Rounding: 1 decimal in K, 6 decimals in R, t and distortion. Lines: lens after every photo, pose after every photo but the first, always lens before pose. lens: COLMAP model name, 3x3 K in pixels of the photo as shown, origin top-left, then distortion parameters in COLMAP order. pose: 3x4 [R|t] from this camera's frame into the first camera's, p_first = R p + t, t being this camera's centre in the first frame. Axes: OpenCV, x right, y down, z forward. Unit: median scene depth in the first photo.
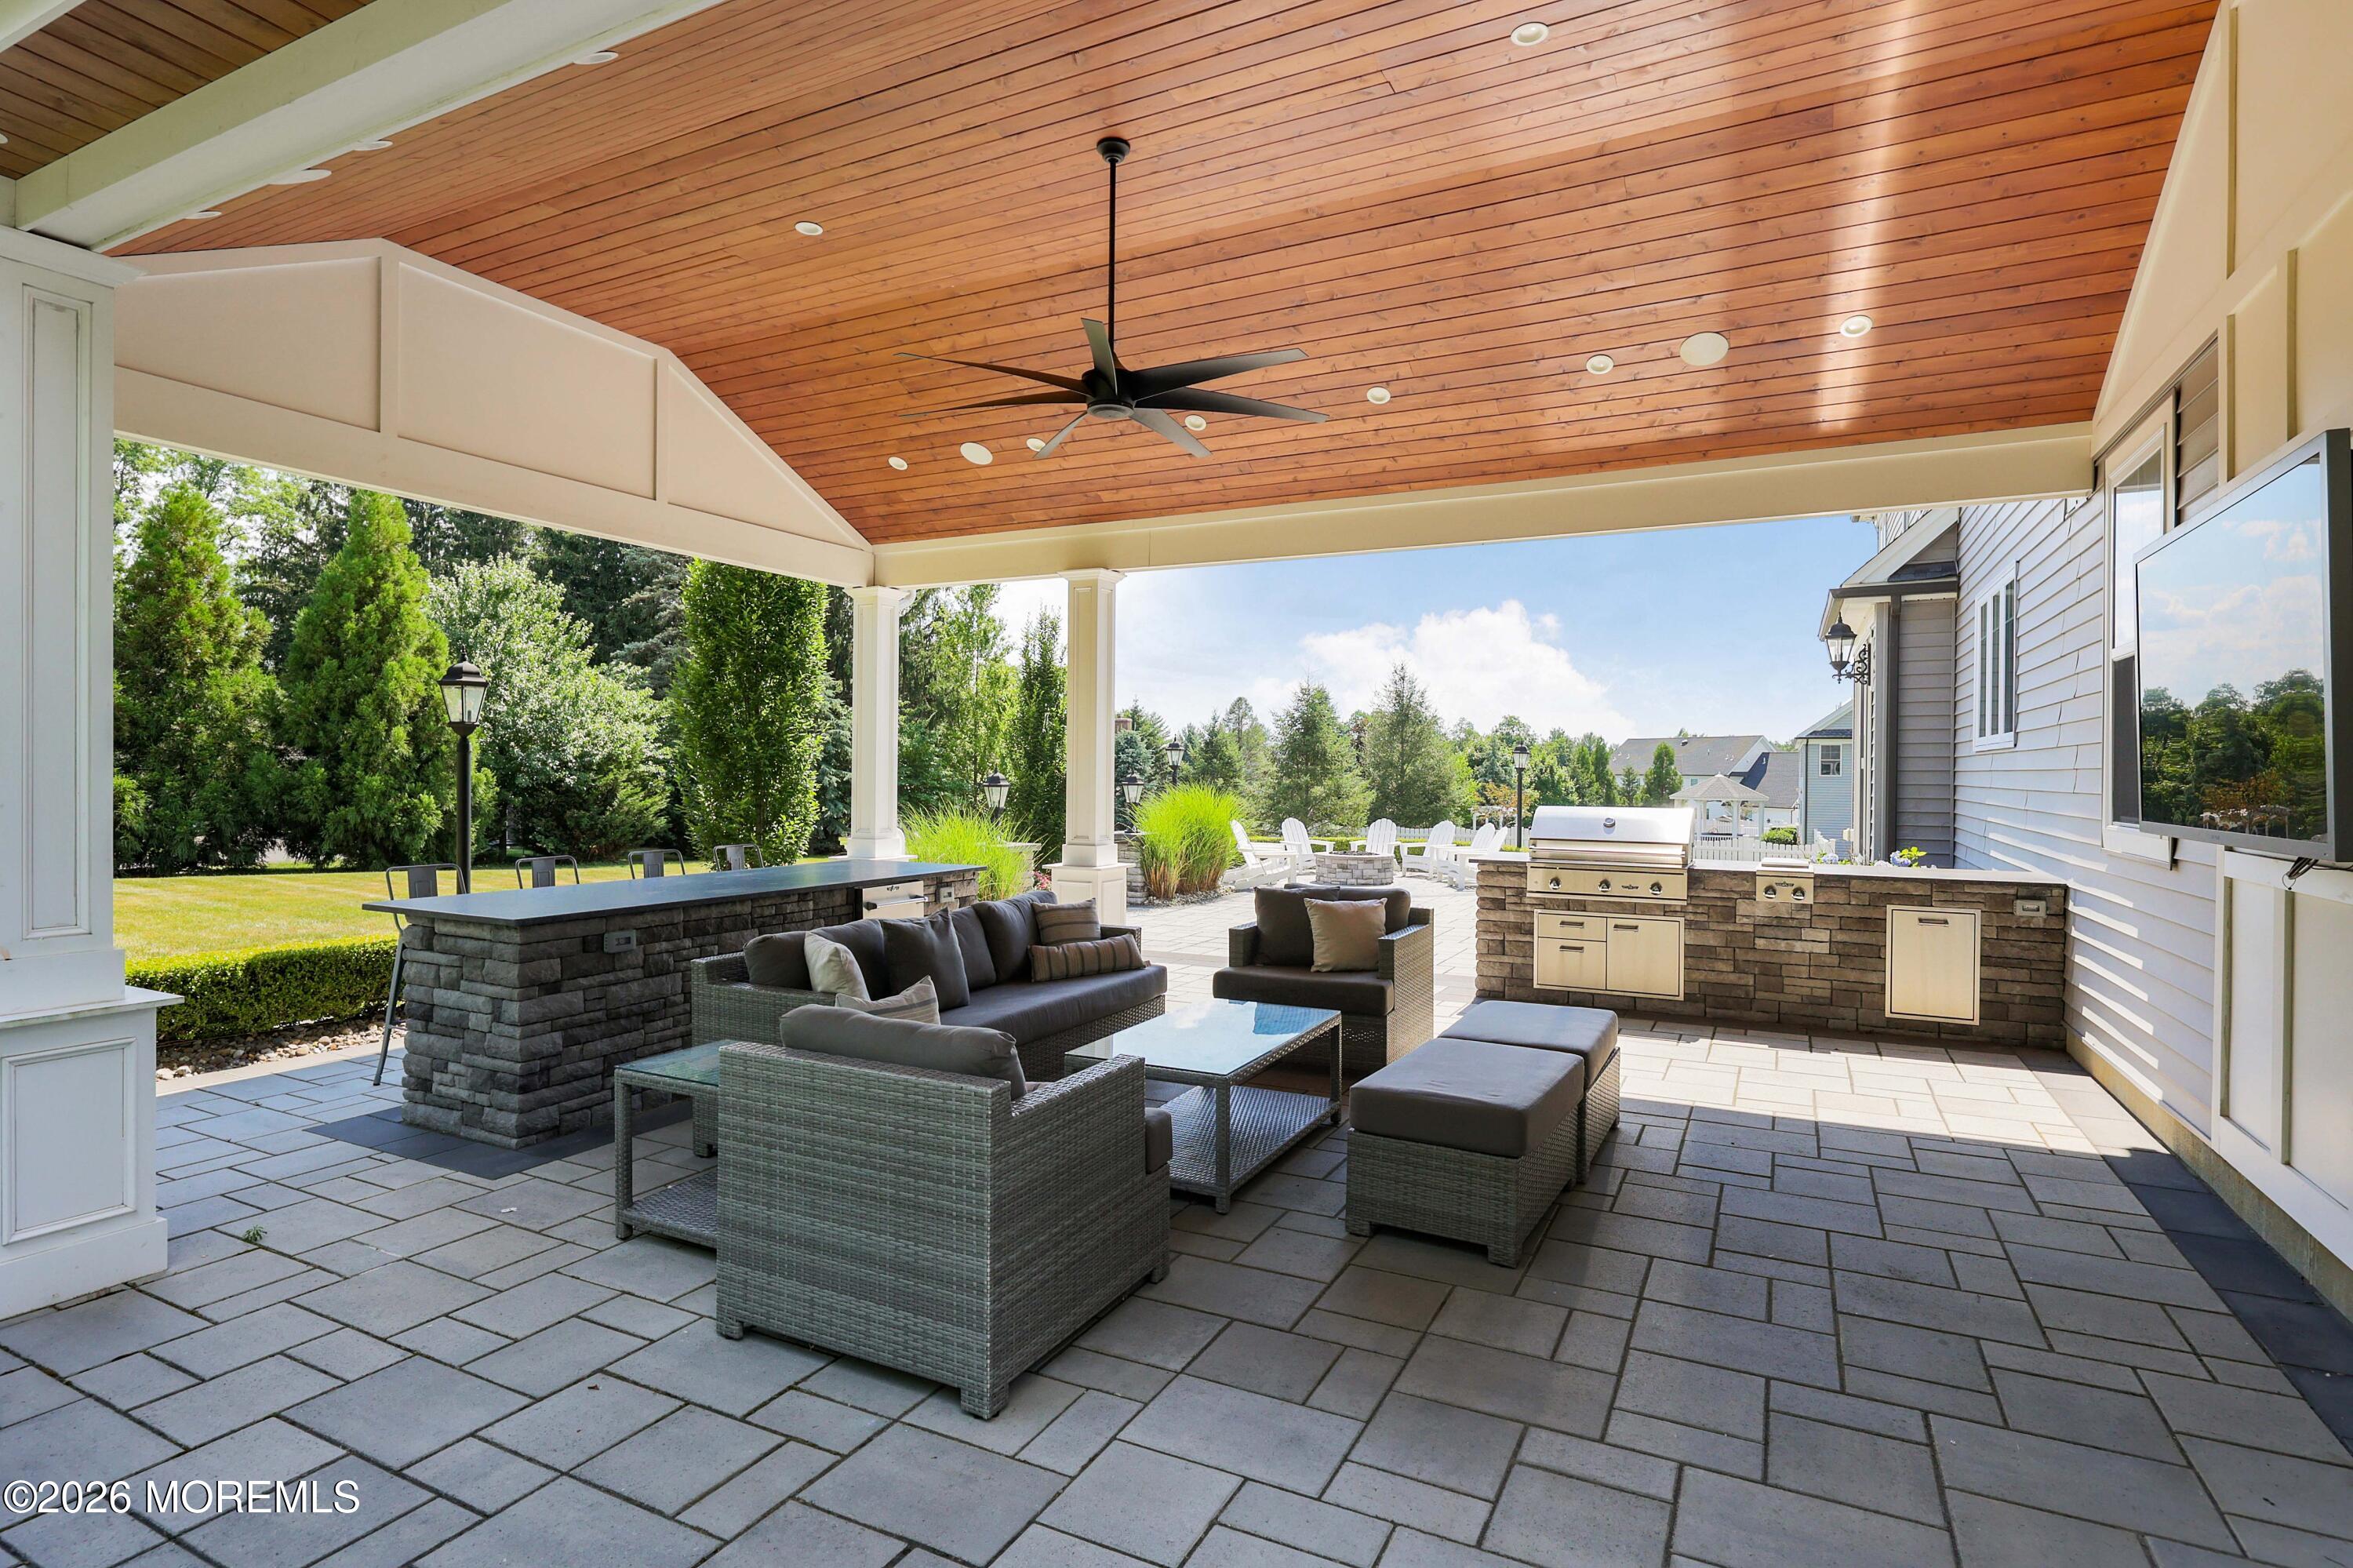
lens RADIAL K [[1177.7, 0, 1180.9], [0, 1177.7, 780.3], [0, 0, 1]] dist [-0.002104, -0.000094]
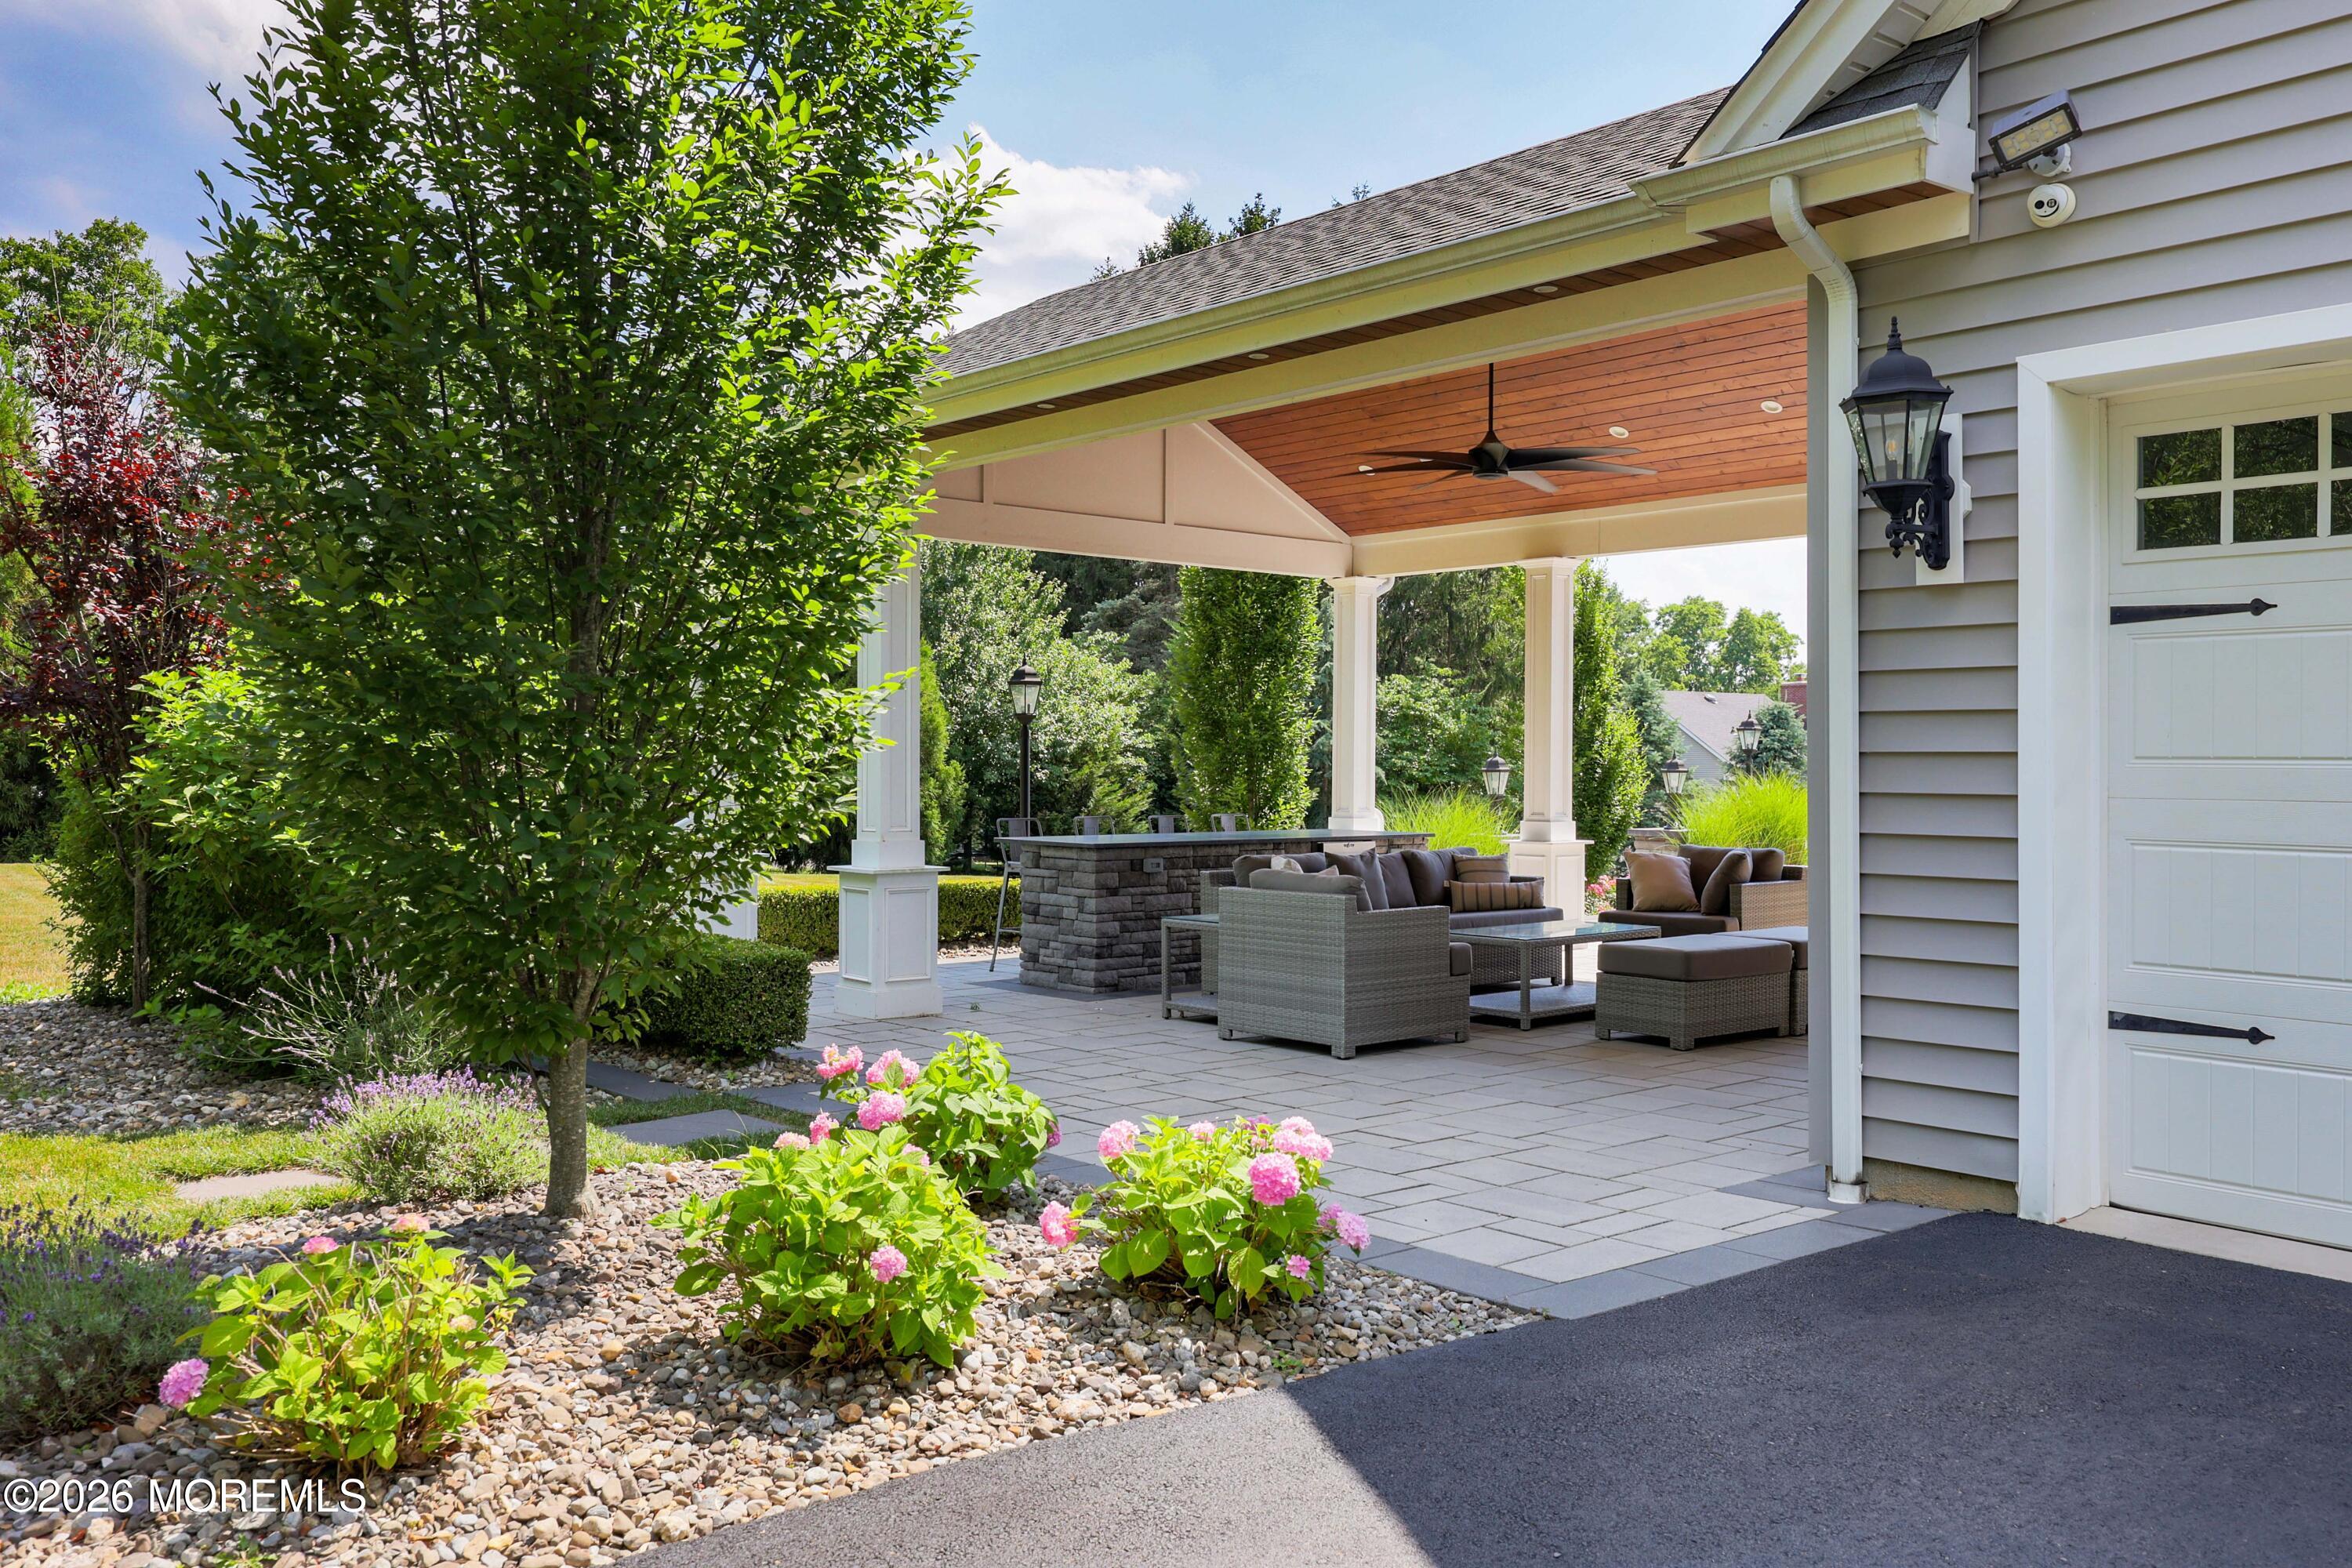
lens RADIAL K [[1901.1, 0, 1183.4], [0, 1901.1, 778.1], [0, 0, 1]] dist [0.009275, 0.001913]
pose [[0.926372, -0.001493, -0.376607, 0.081764], [0.000340, 0.999995, -0.003128, 0.006849], [0.376610, 0.002770, 0.926368, -0.214864]]
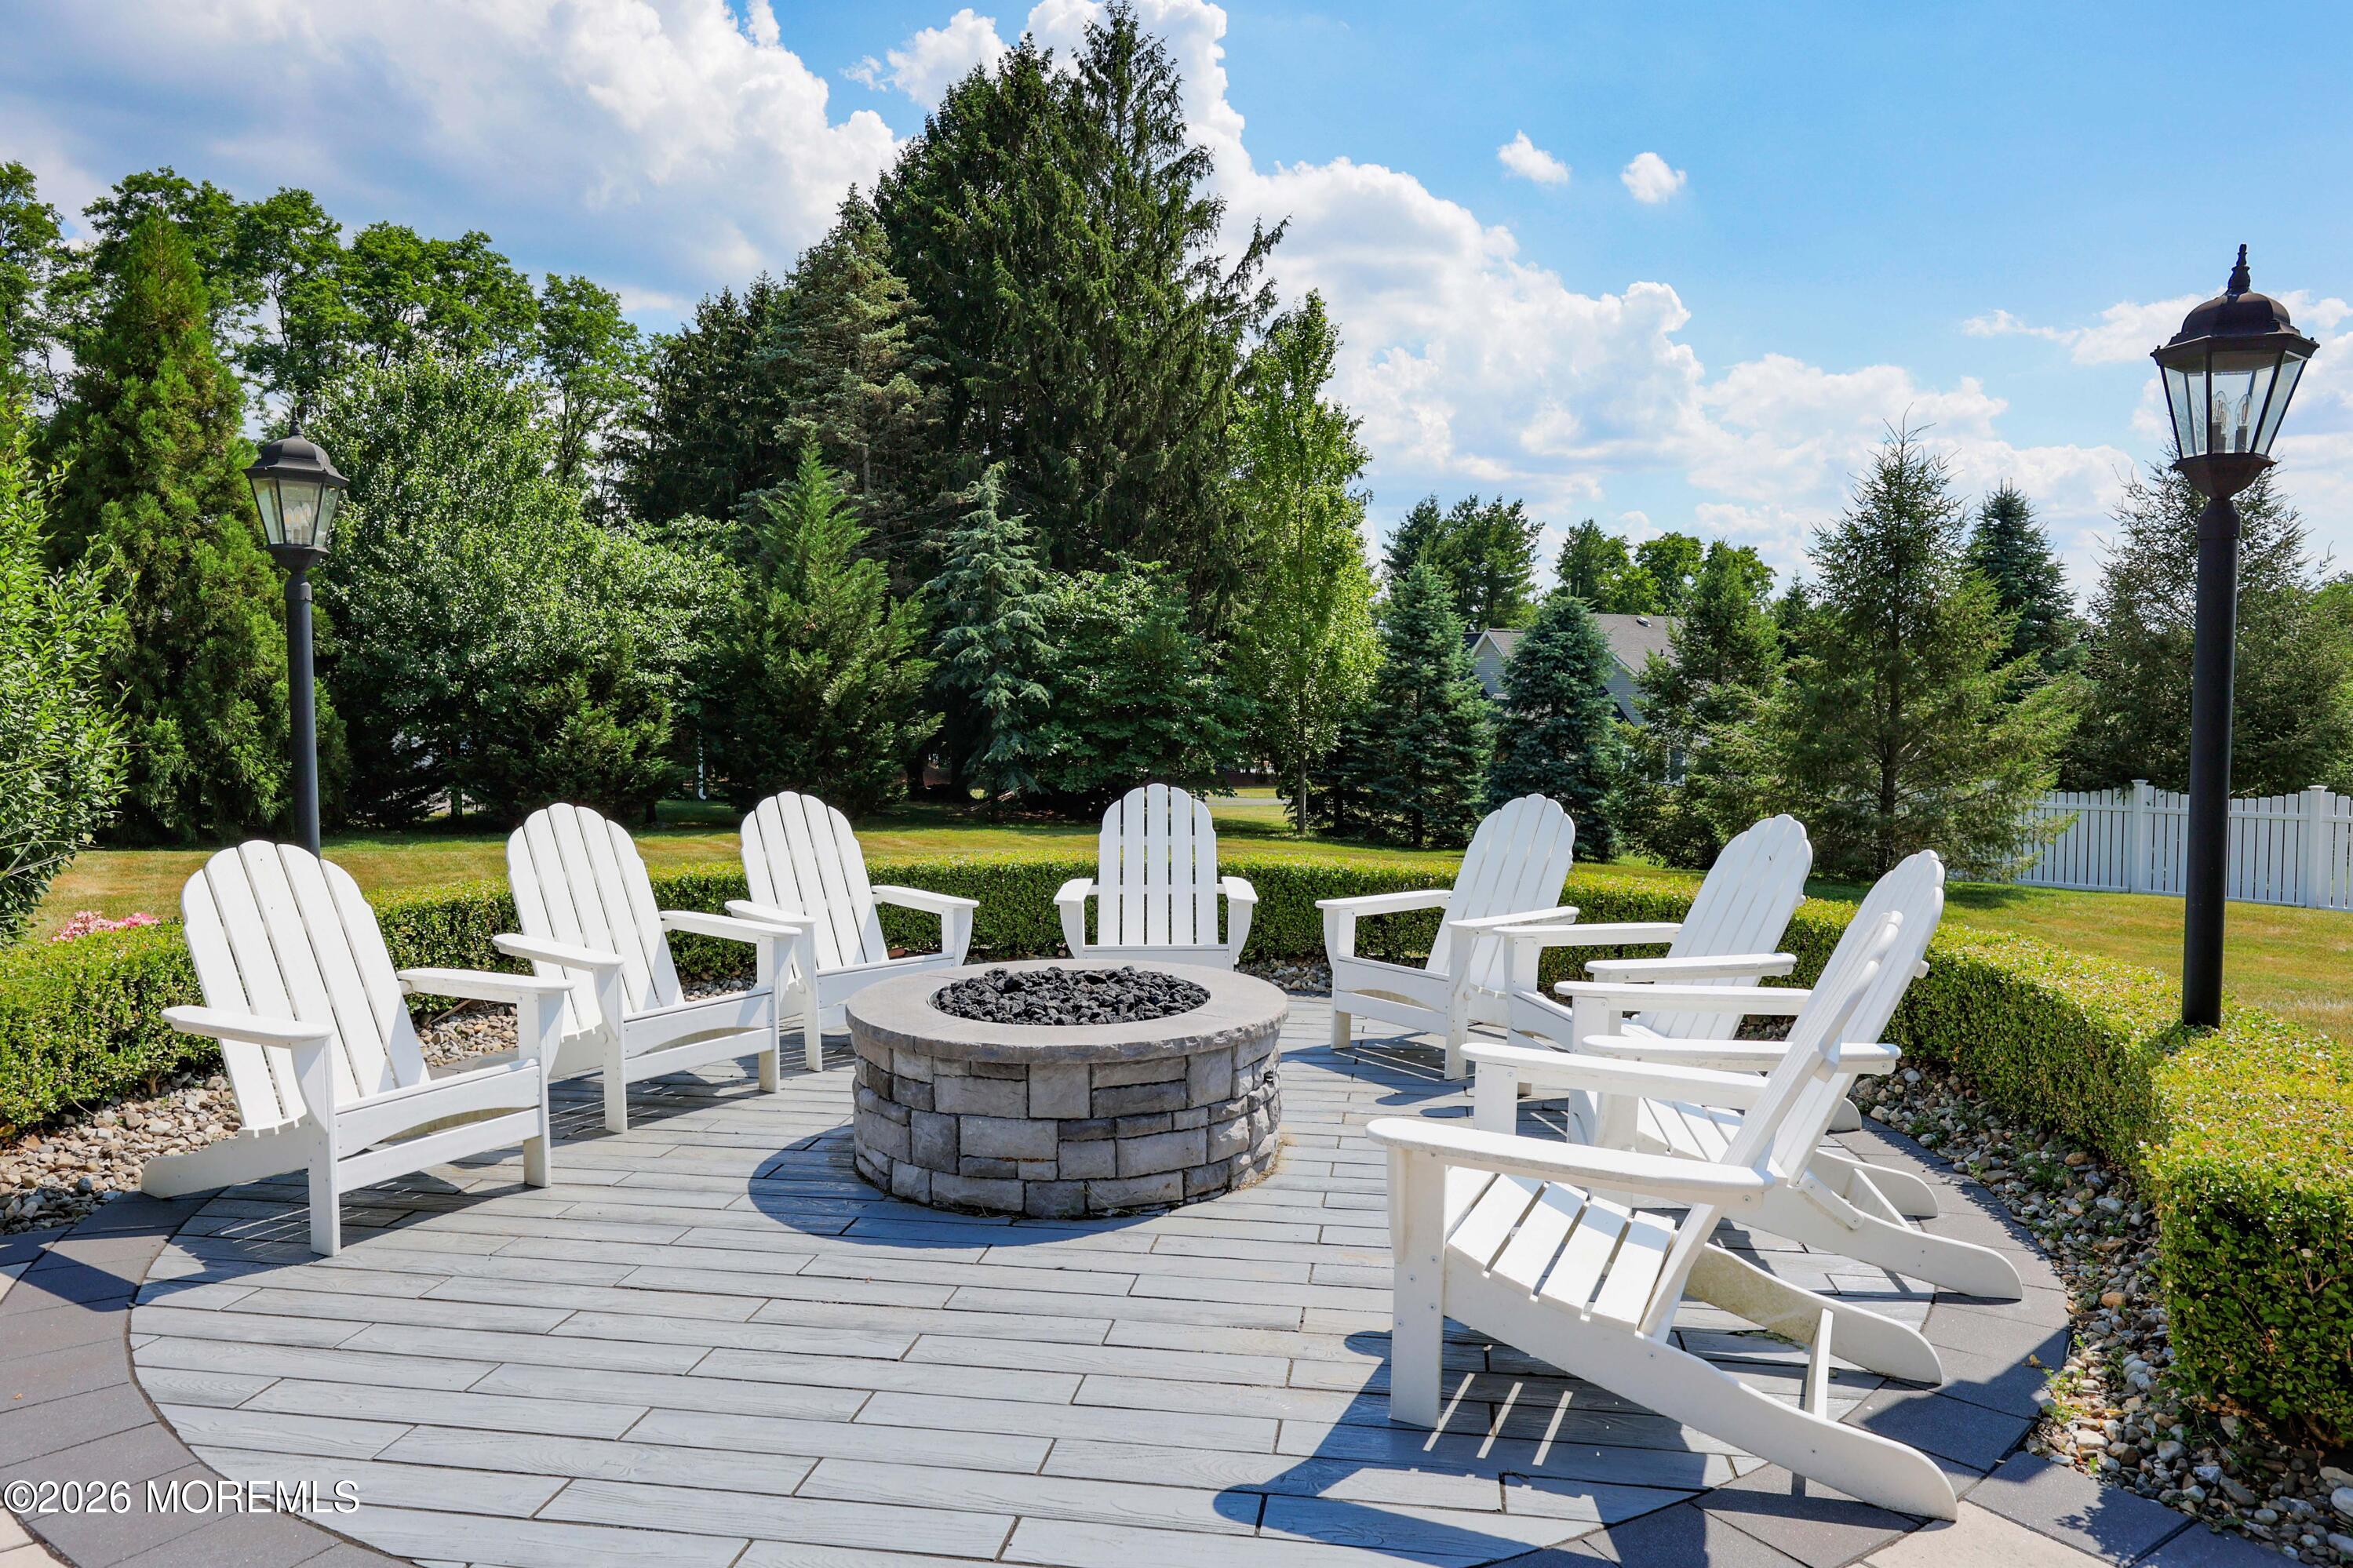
lens RADIAL K [[1504.0, 0, 1176.5], [0, 1504.0, 784.0], [0, 0, 1]] dist [0.001716, -0.004794]
pose [[0.884718, 0.017106, -0.465814, 0.186906], [0.005393, 0.998884, 0.046926, 0.012446], [0.466096, -0.044028, 0.883638, 0.550776]]
